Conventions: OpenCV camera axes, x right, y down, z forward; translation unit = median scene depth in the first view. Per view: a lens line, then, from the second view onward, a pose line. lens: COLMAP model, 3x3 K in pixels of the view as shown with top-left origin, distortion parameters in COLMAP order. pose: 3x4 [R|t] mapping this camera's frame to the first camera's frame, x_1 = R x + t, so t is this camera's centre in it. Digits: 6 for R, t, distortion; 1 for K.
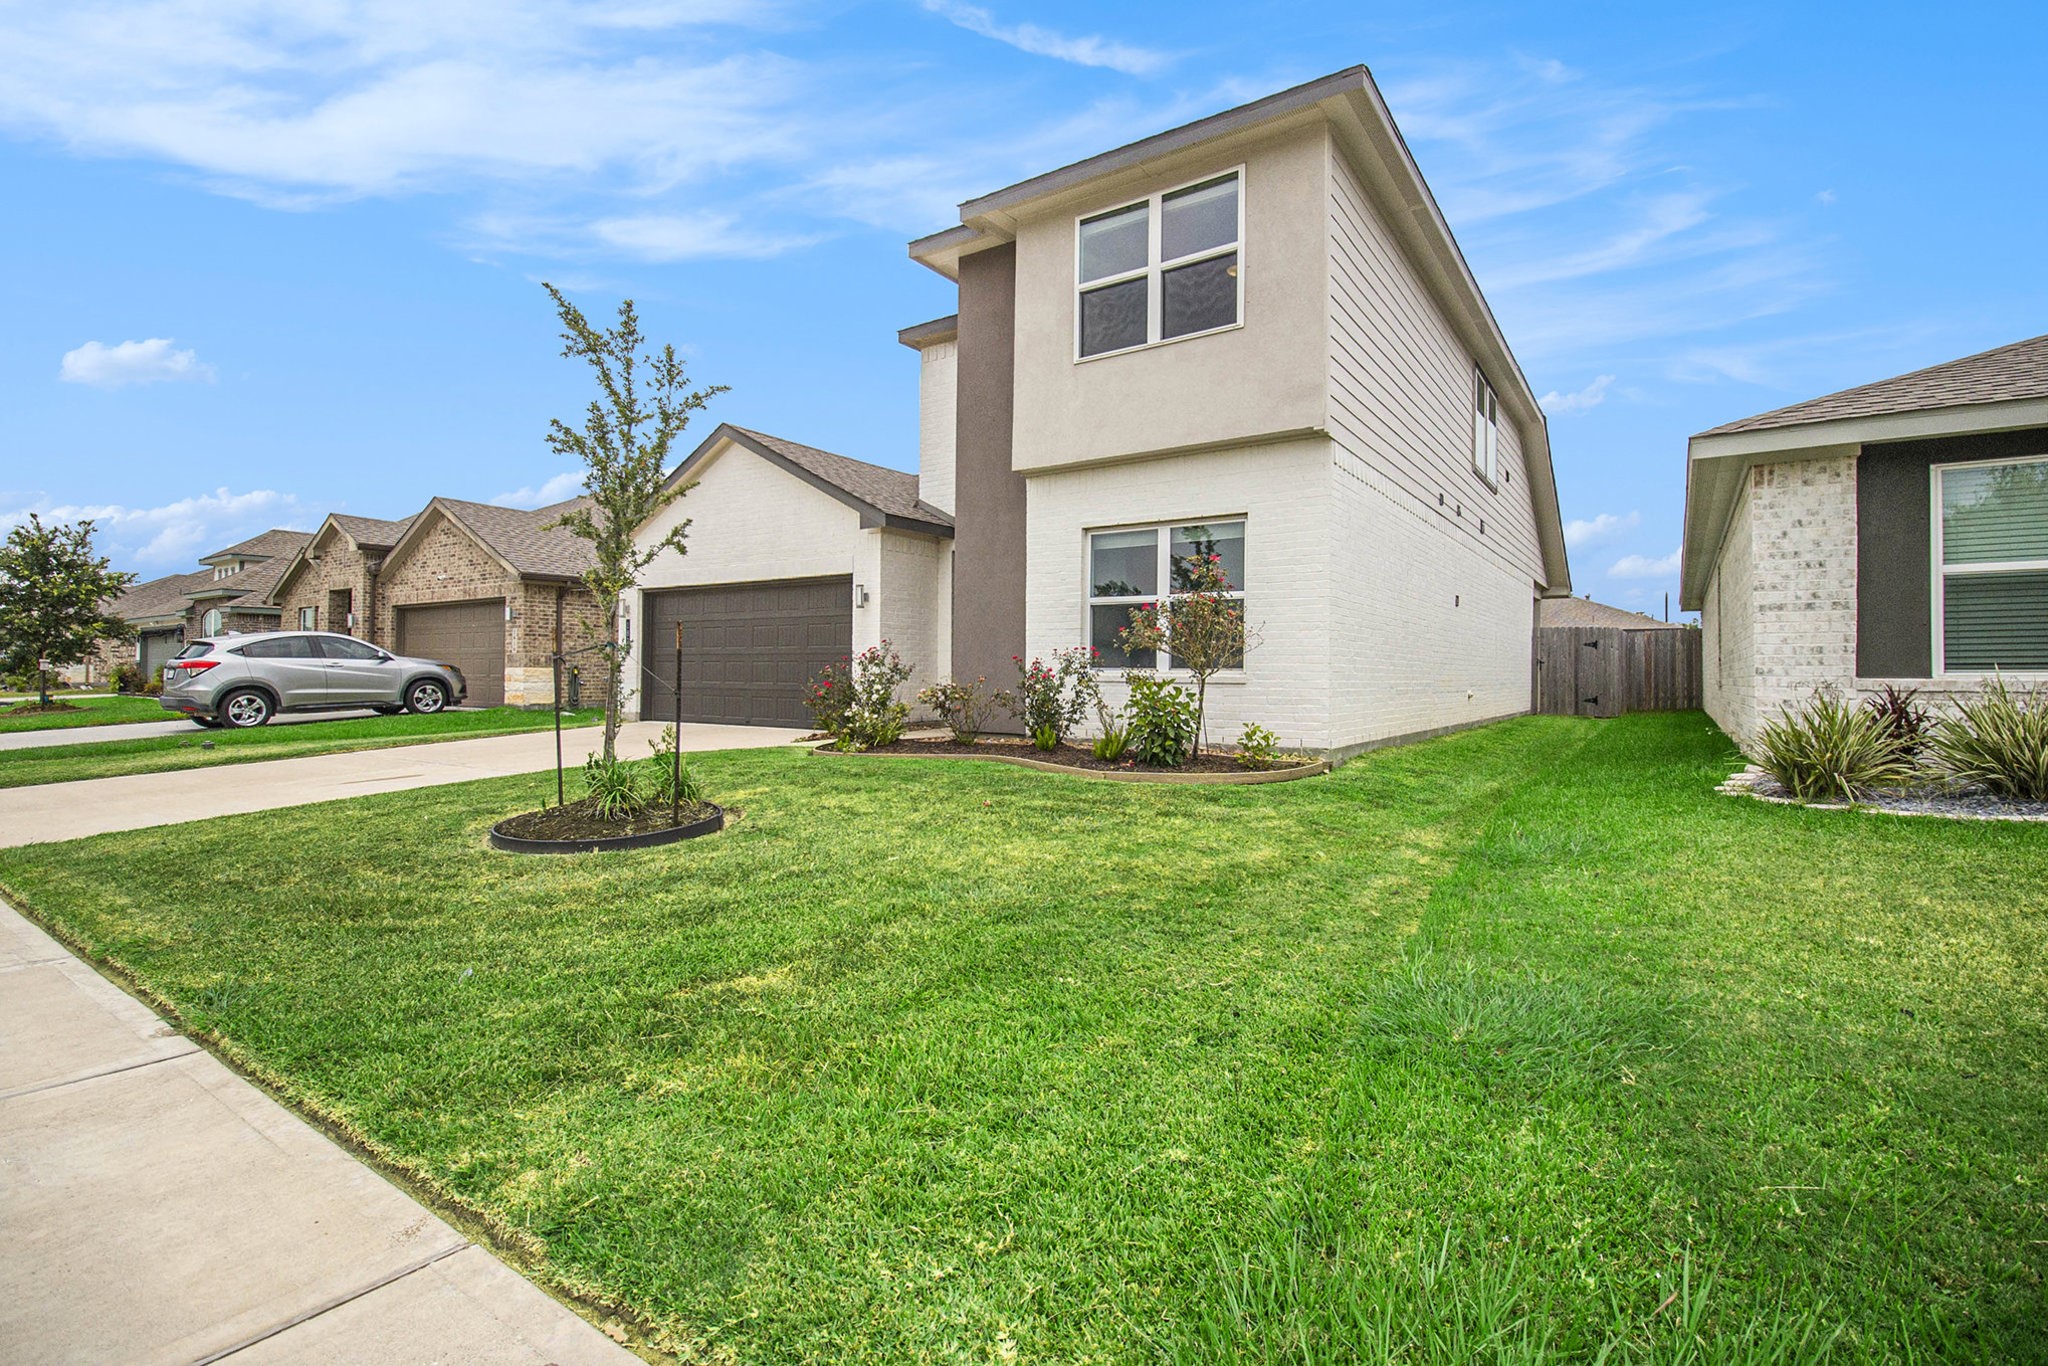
lens RADIAL K [[964.2, 0, 1021.5], [0, 964.2, 685.8], [0, 0, 1]] dist [-0.014605, -0.001031]
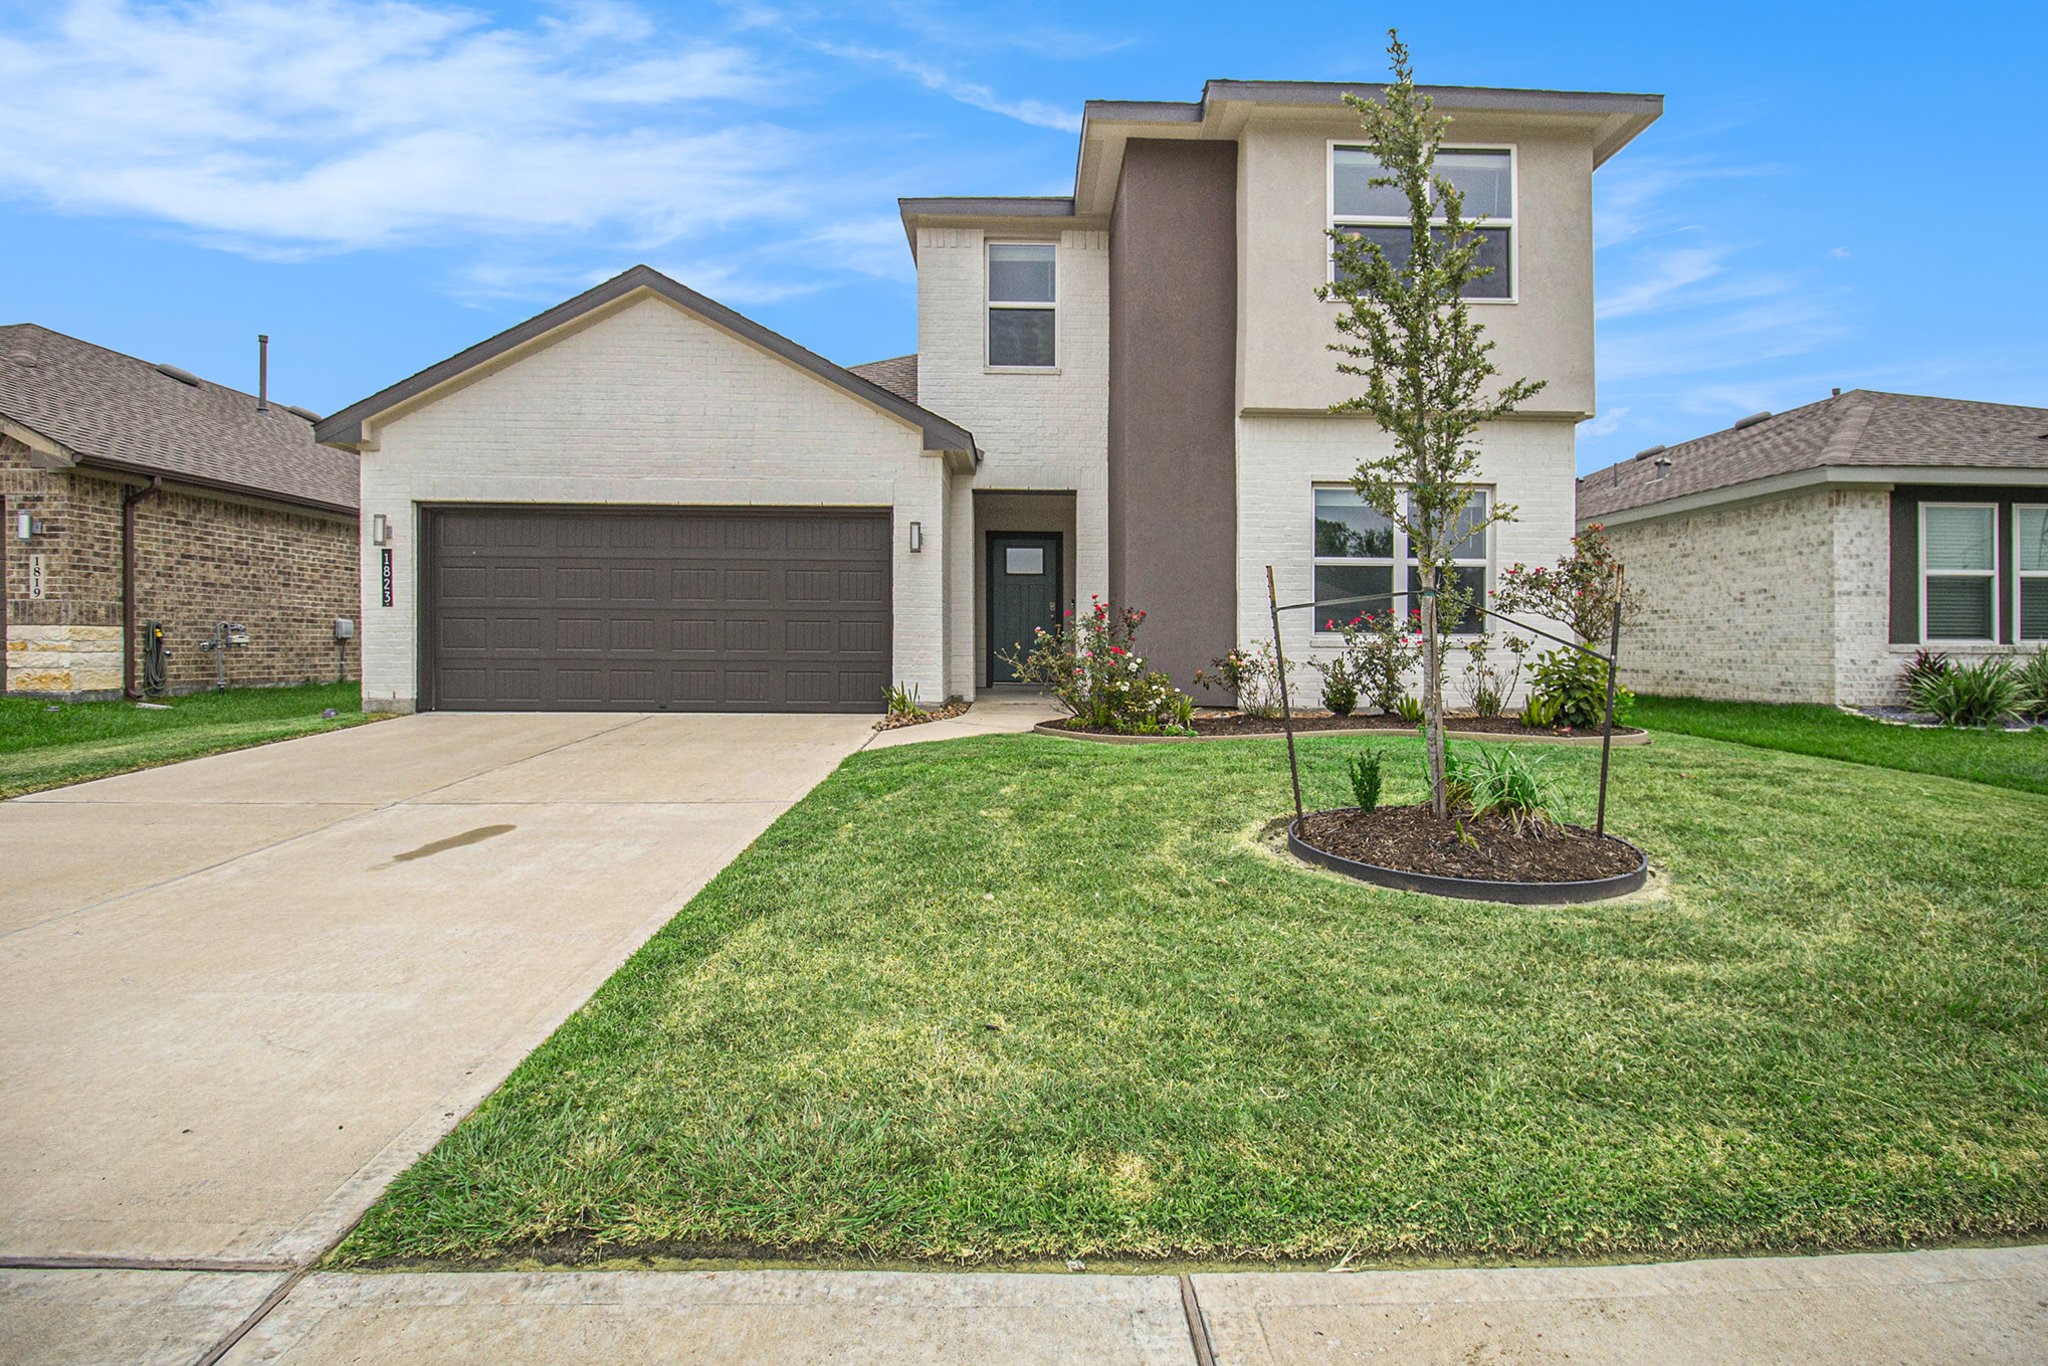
lens RADIAL K [[964.2, 0, 1022.6], [0, 964.2, 687.0], [0, 0, 1]] dist [-0.014605, -0.001031]
pose [[0.804115, -0.029285, 0.593752, -0.817390], [0.005216, 0.999095, 0.042212, -0.008150], [-0.594450, -0.030847, 0.803540, 0.472193]]
